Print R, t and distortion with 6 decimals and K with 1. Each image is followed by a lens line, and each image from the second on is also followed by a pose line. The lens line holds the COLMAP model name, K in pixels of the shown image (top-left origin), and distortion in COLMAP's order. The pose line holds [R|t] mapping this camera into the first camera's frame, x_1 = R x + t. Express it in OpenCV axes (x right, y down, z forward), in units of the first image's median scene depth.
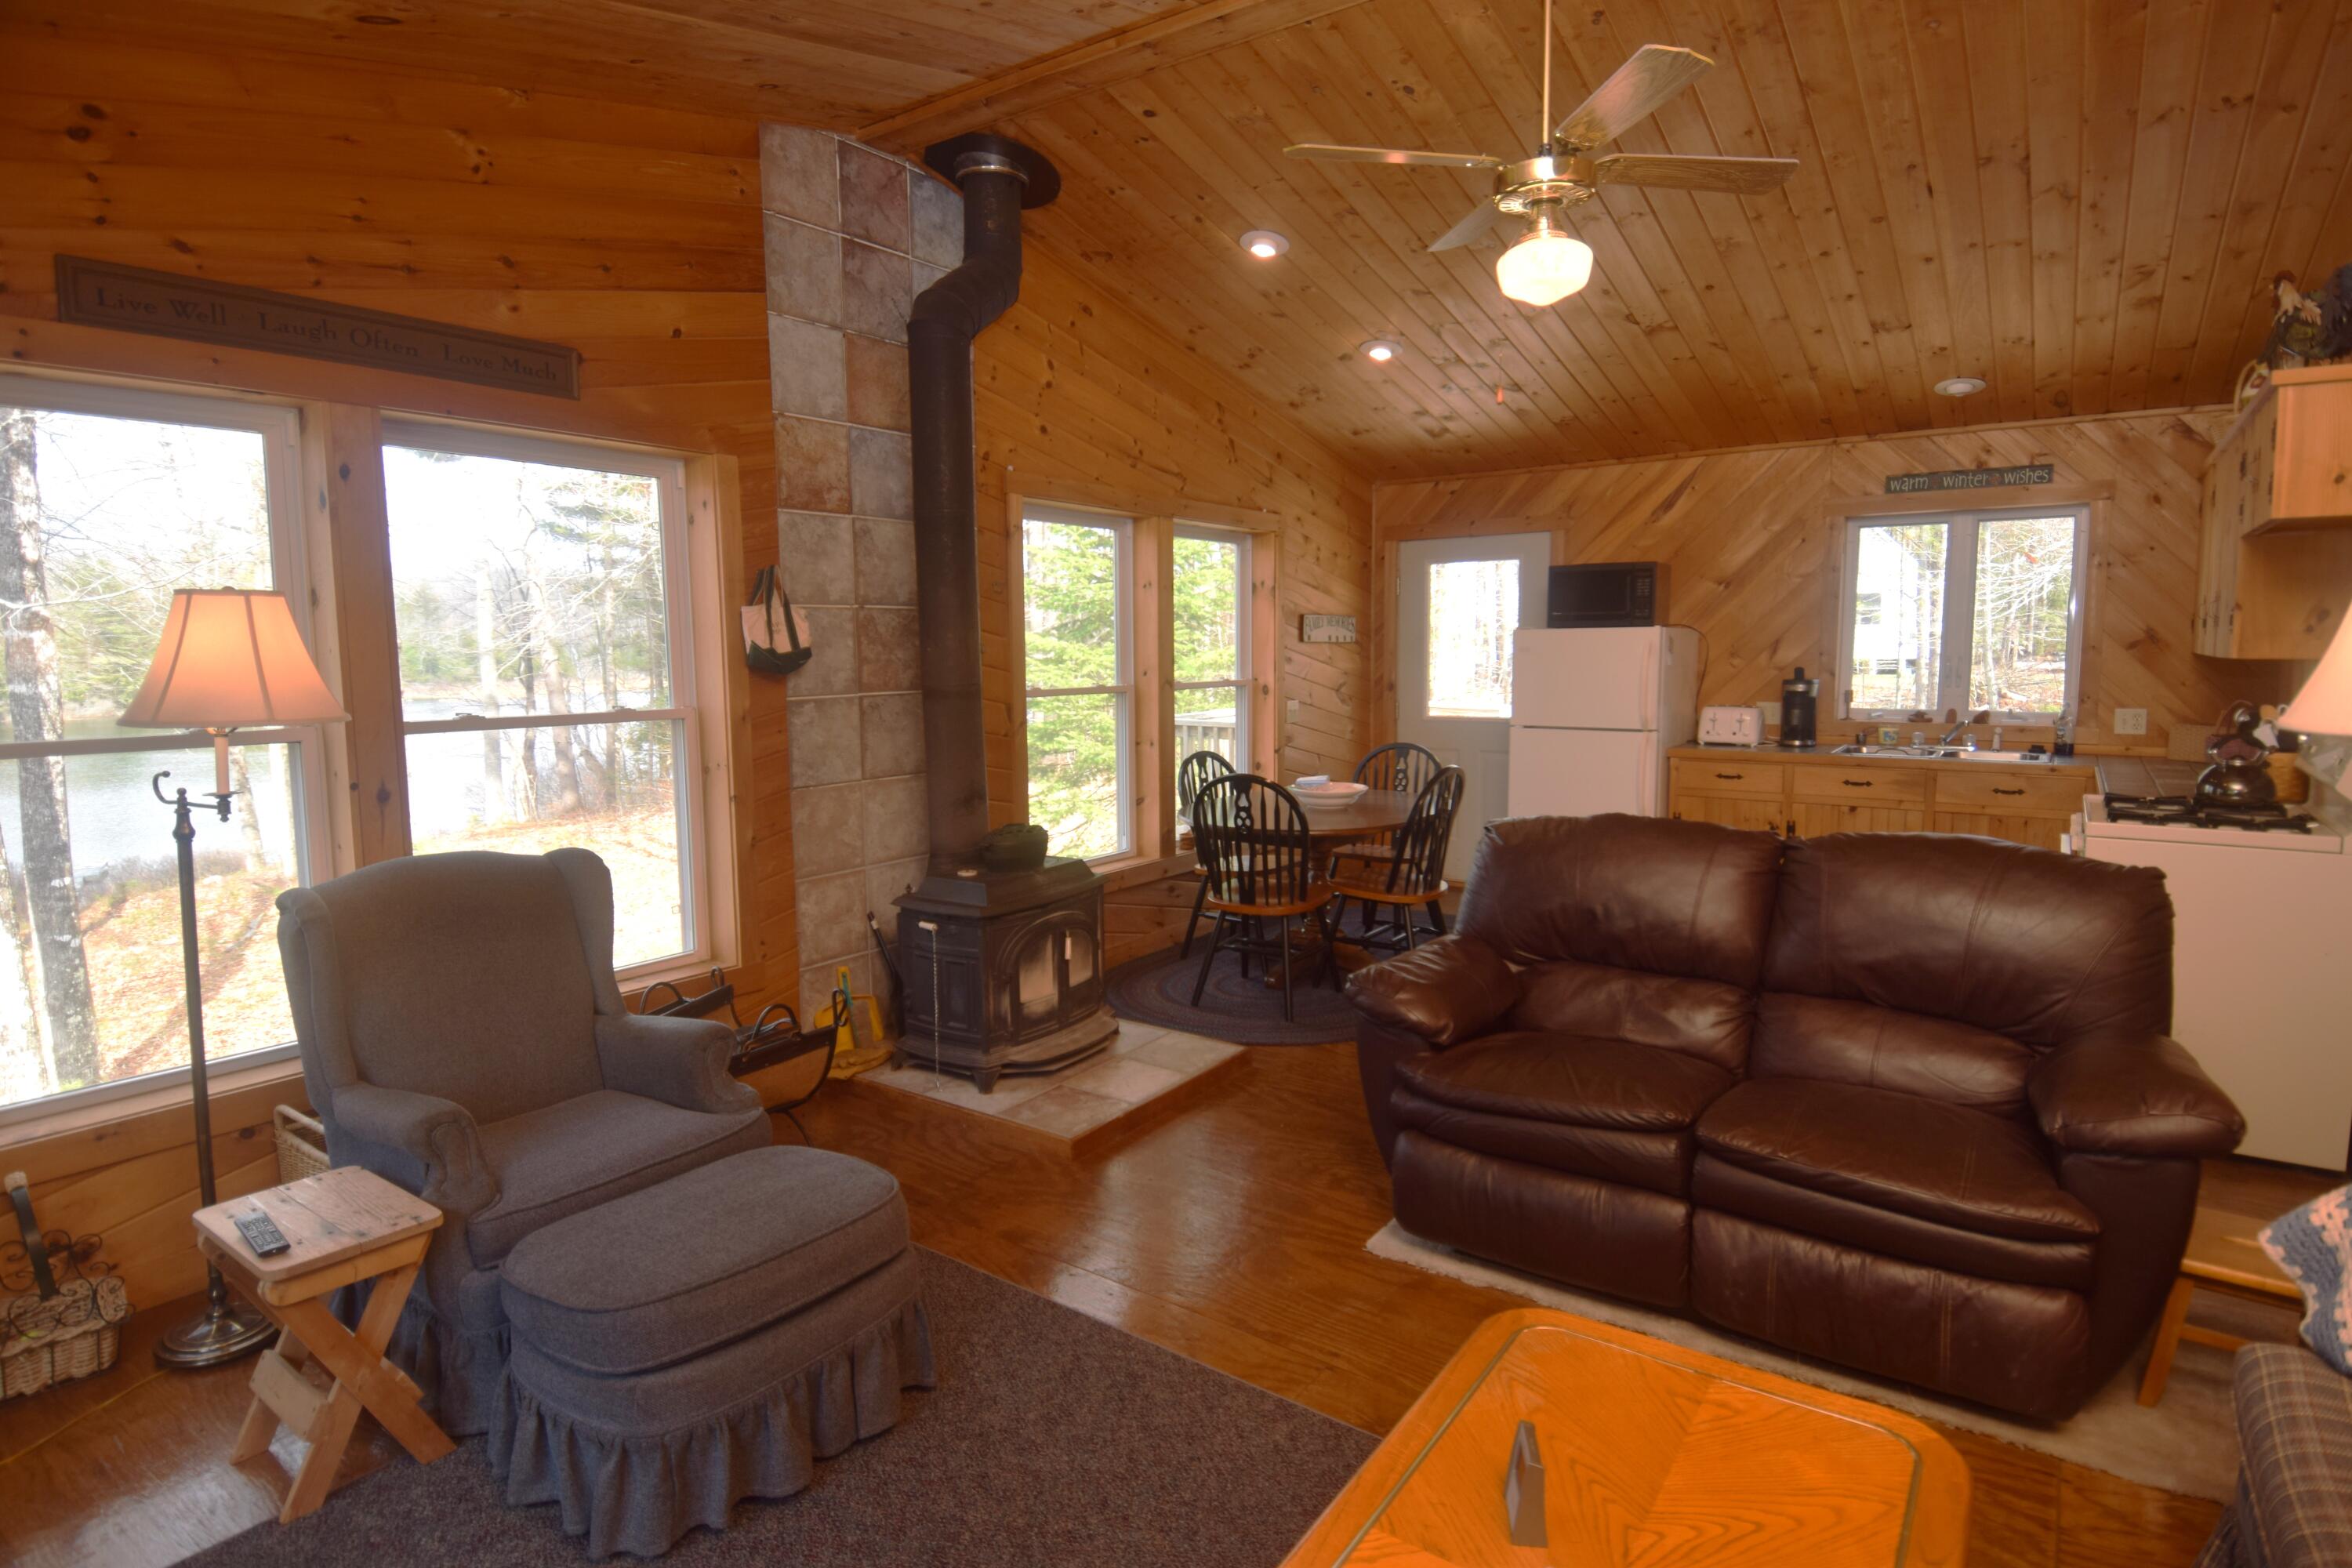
lens RADIAL K [[1215.8, 0, 1180.3], [0, 1215.8, 772.2], [0, 0, 1]] dist [0.042808, -0.048030]
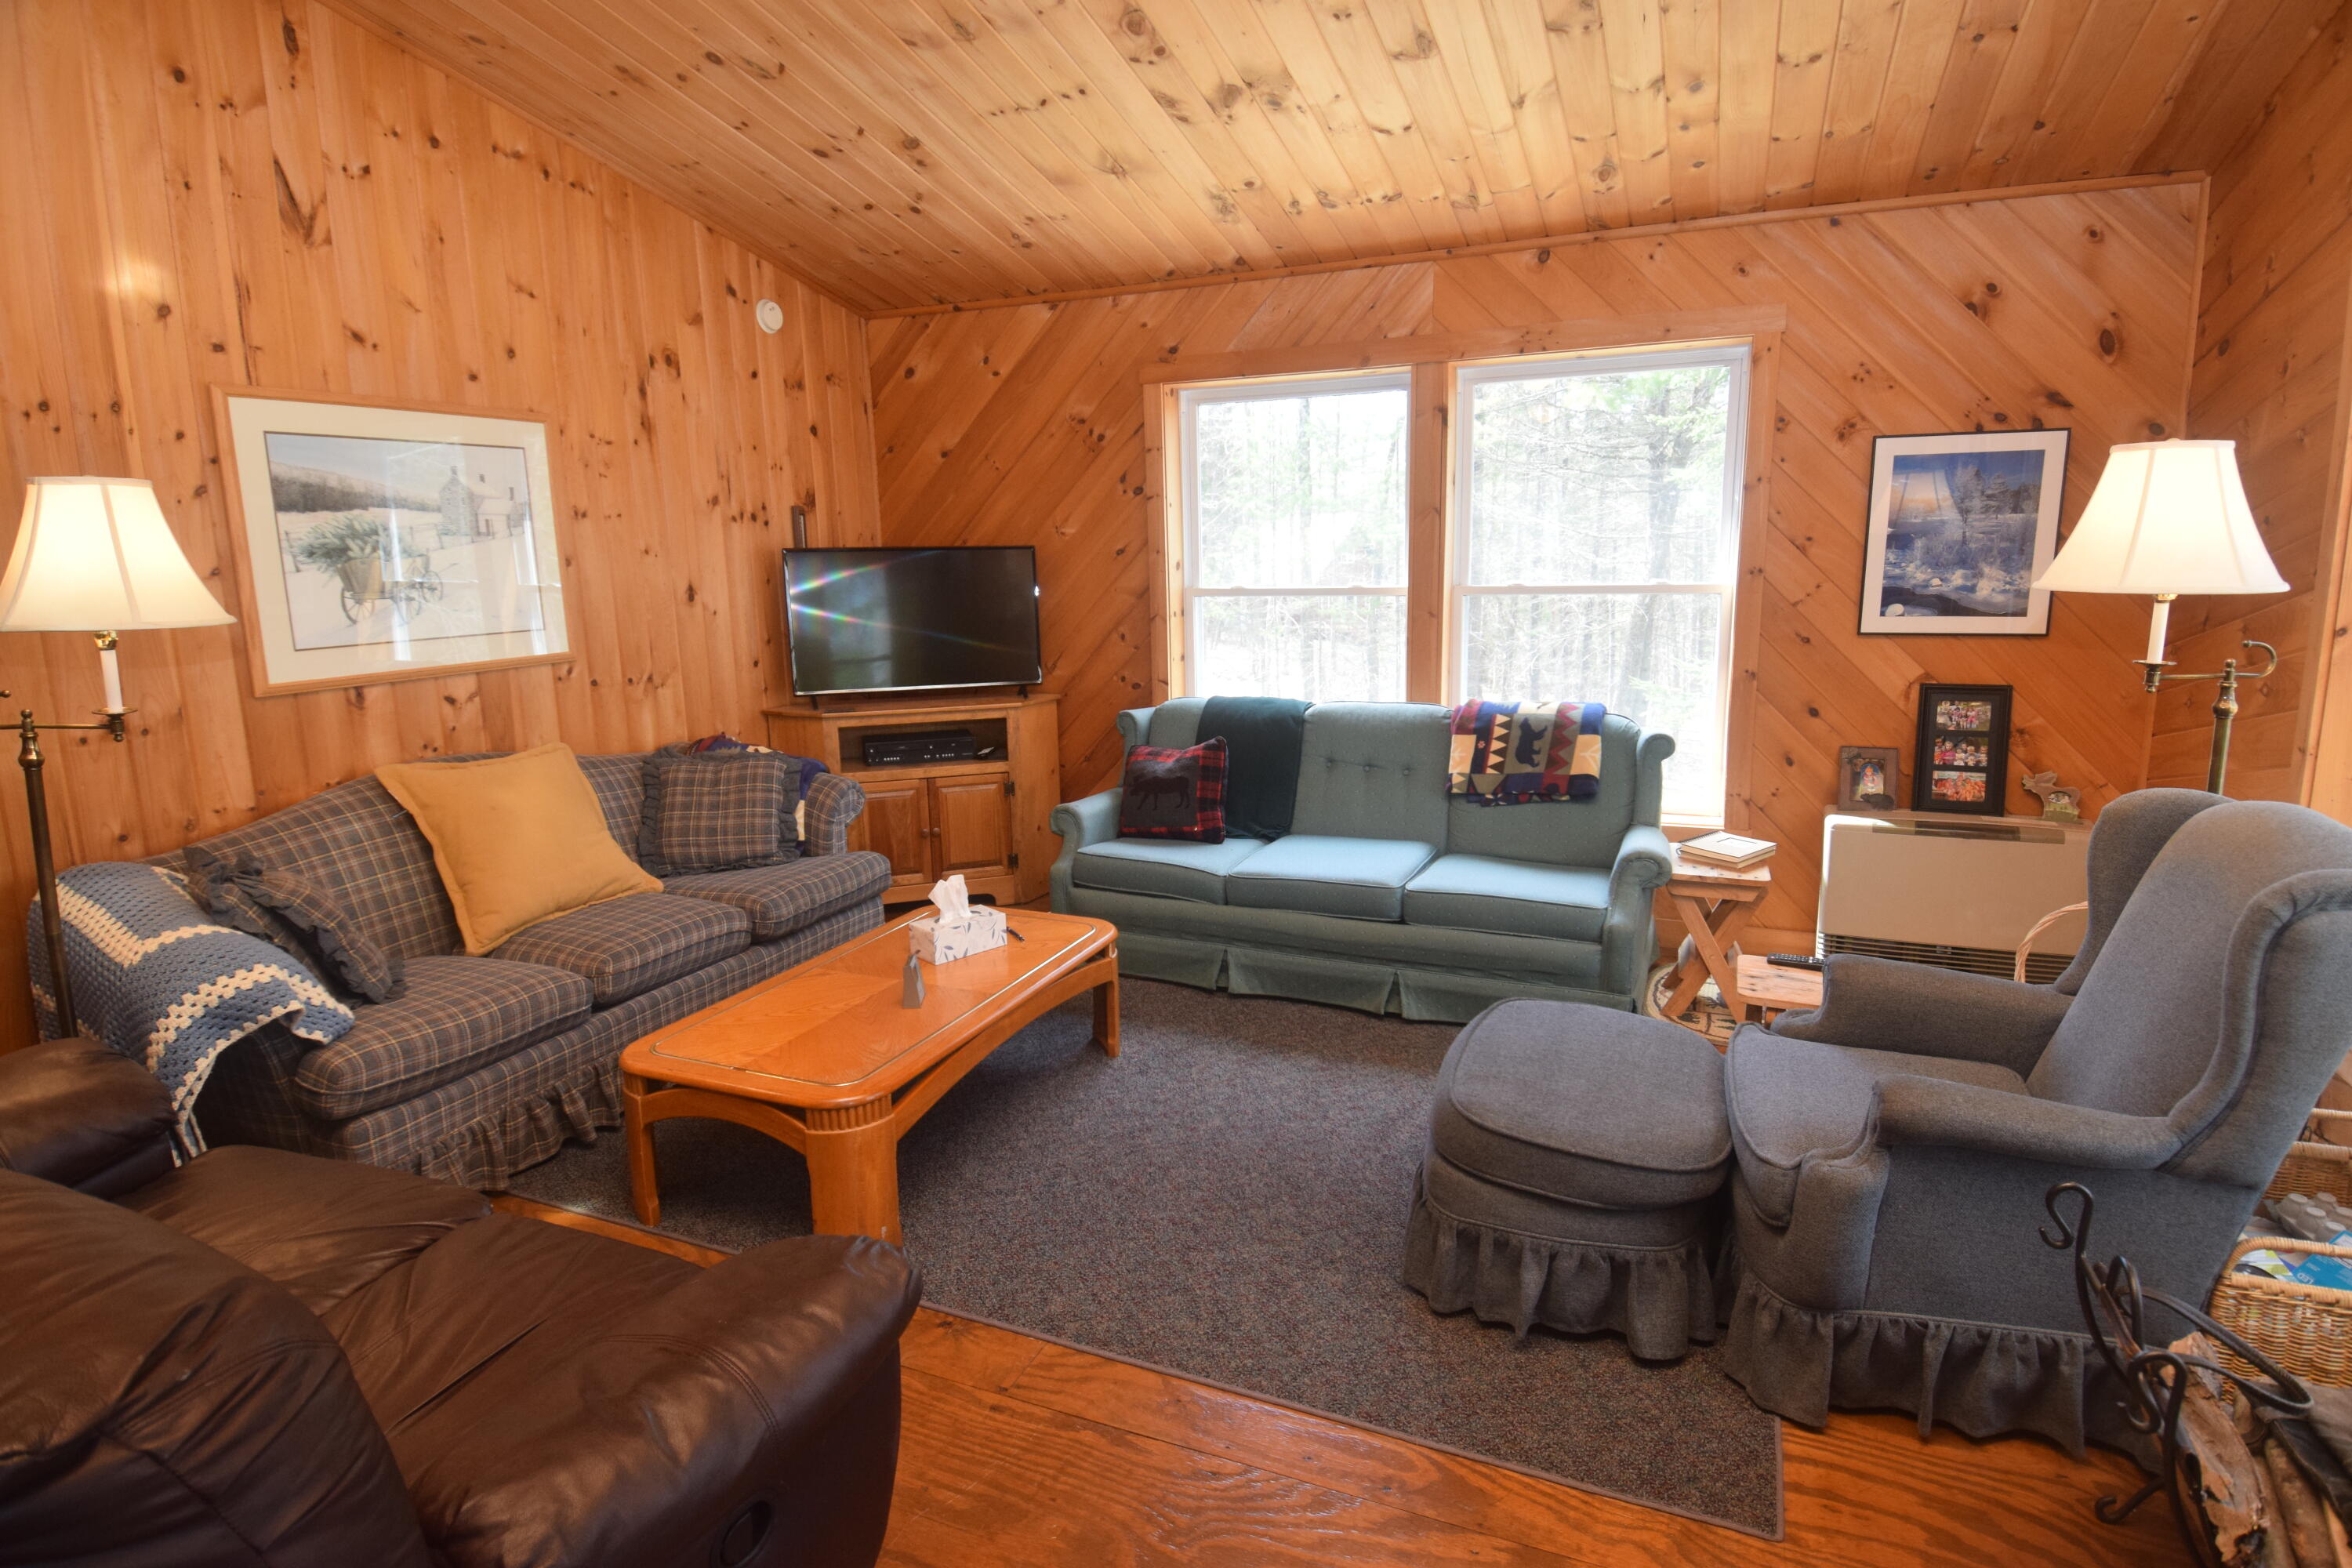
lens RADIAL K [[1235.4, 0, 1175.6], [0, 1235.4, 777.1], [0, 0, 1]] dist [0.045784, -0.044878]
pose [[-0.976560, 0.065171, -0.205142, 0.068609], [0.004558, 0.959109, 0.283000, -0.076420], [0.215197, 0.275432, -0.936925, 0.763179]]
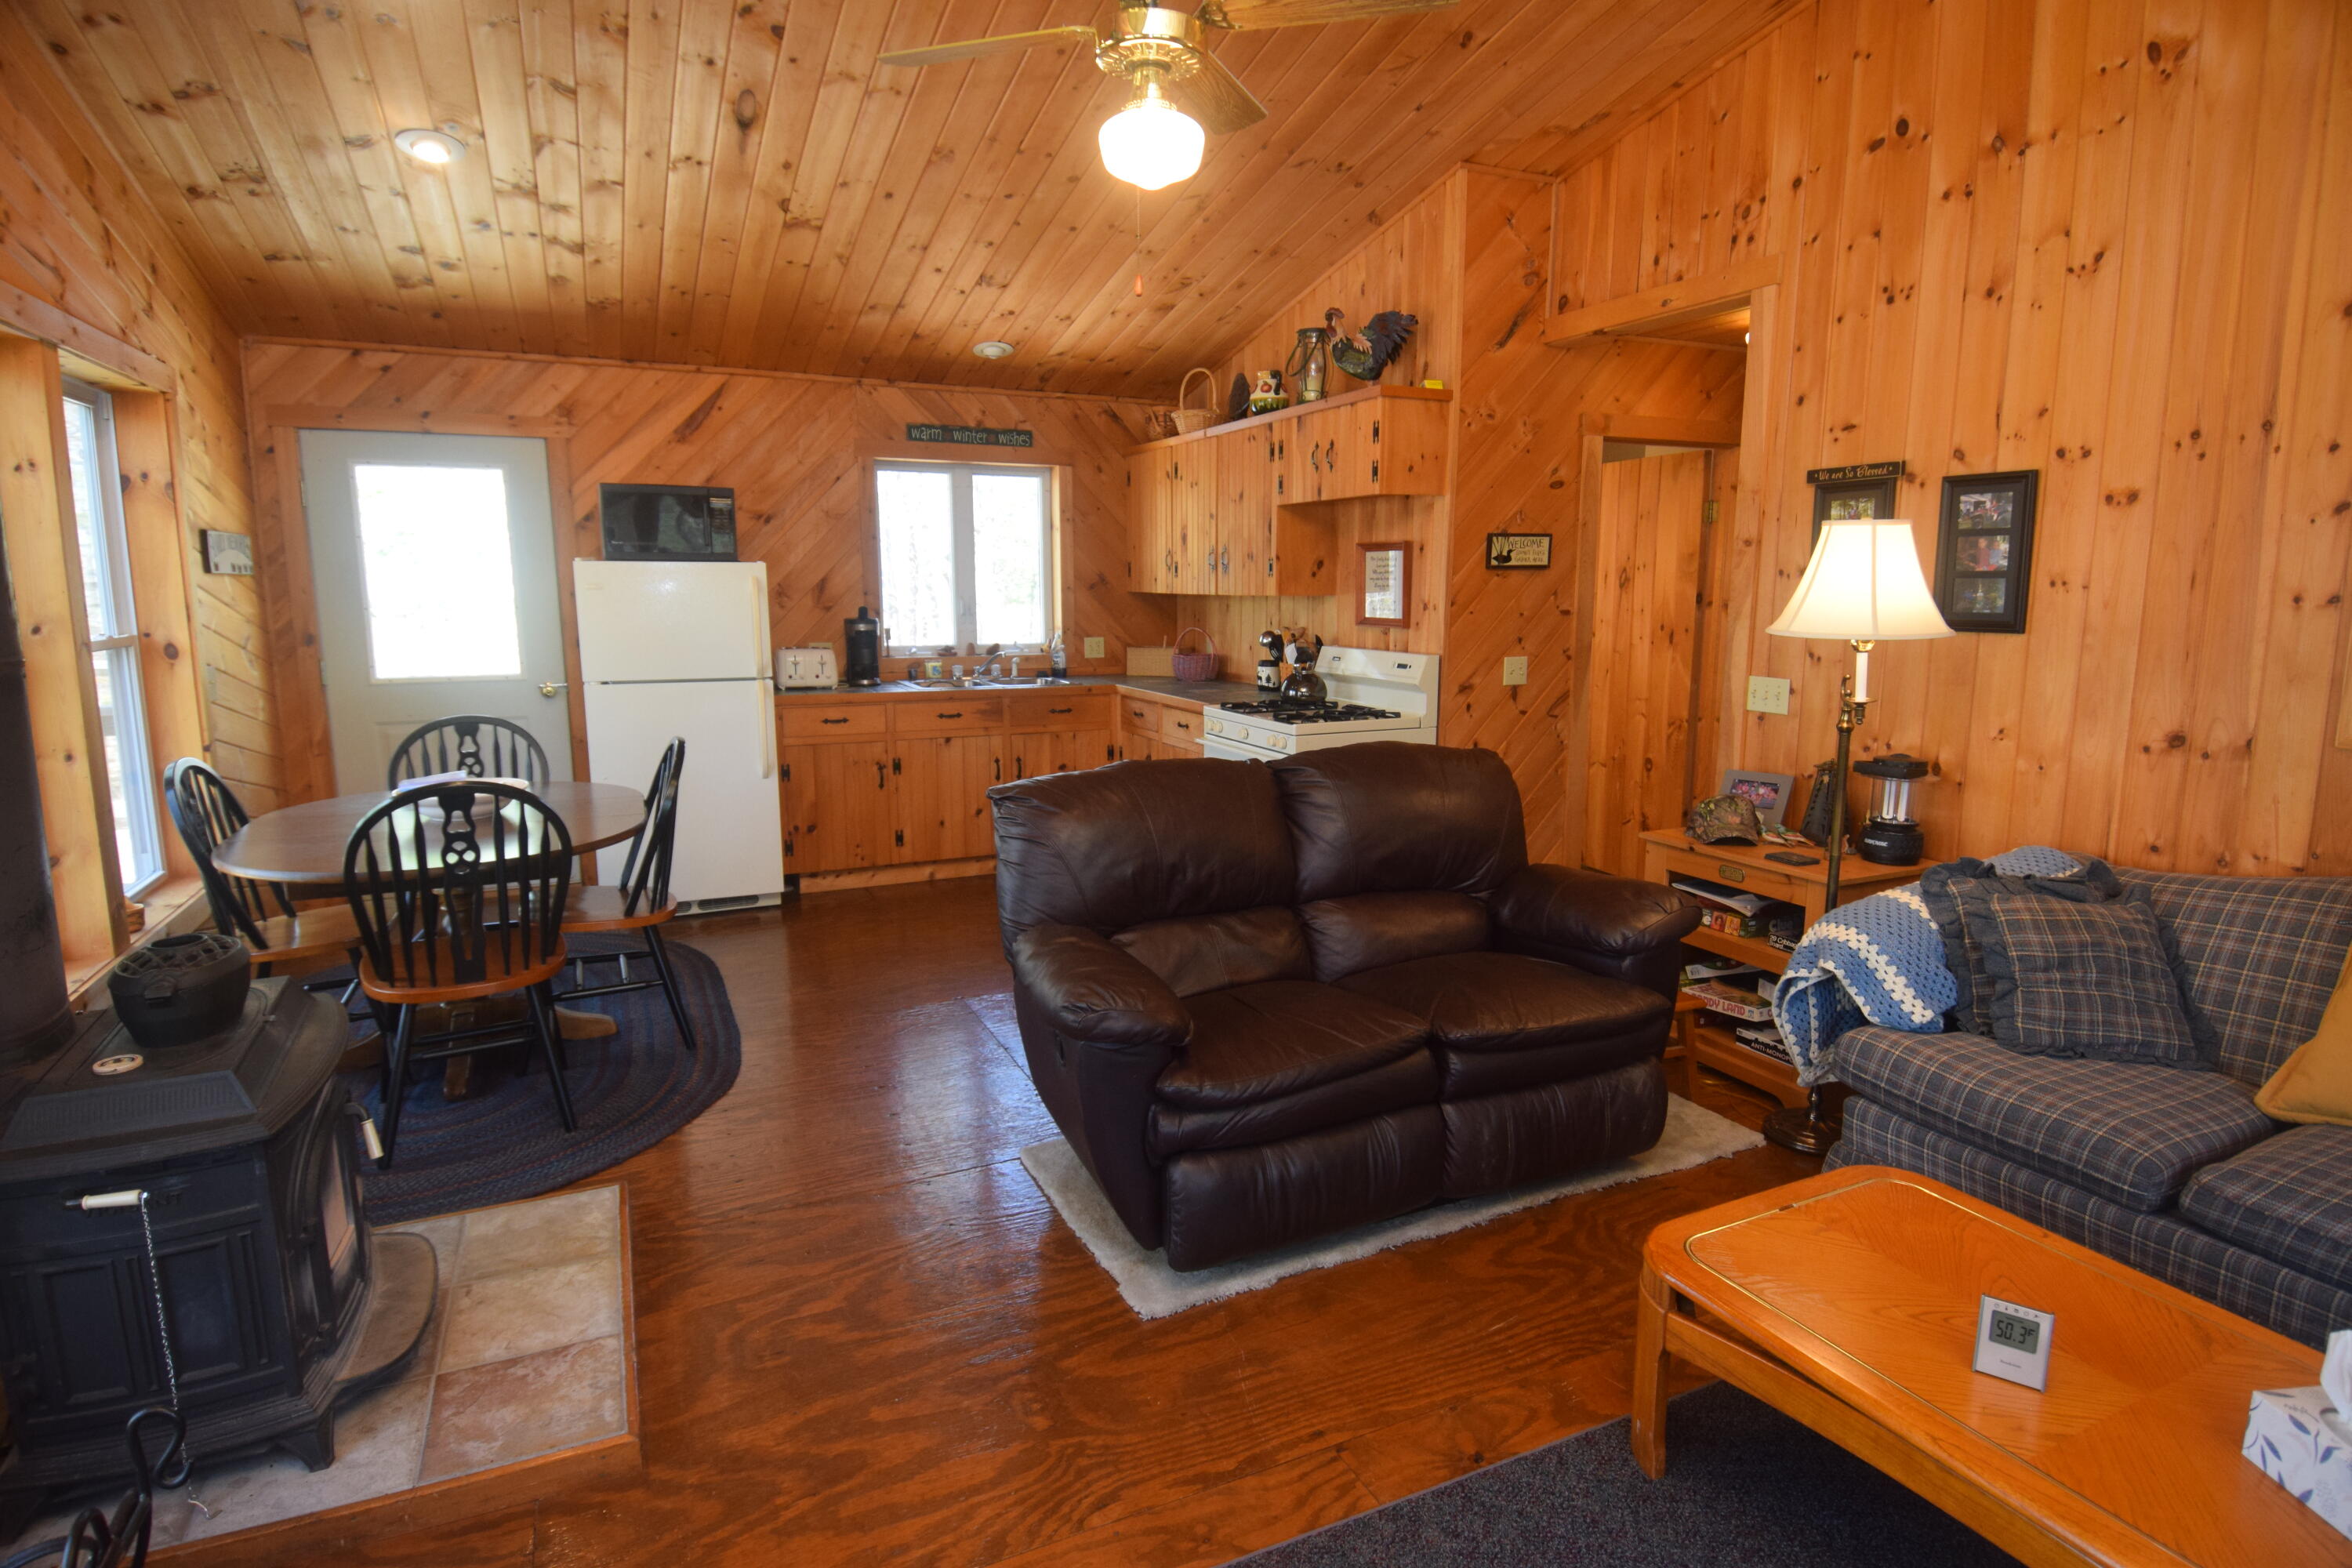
lens RADIAL K [[1215.8, 0, 1180.3], [0, 1215.8, 772.2], [0, 0, 1]] dist [0.042808, -0.048030]
pose [[0.489472, -0.127335, 0.862672, -0.262205], [0.085653, 0.991518, 0.097755, -0.027957], [-0.867802, 0.026042, 0.496227, 0.295476]]
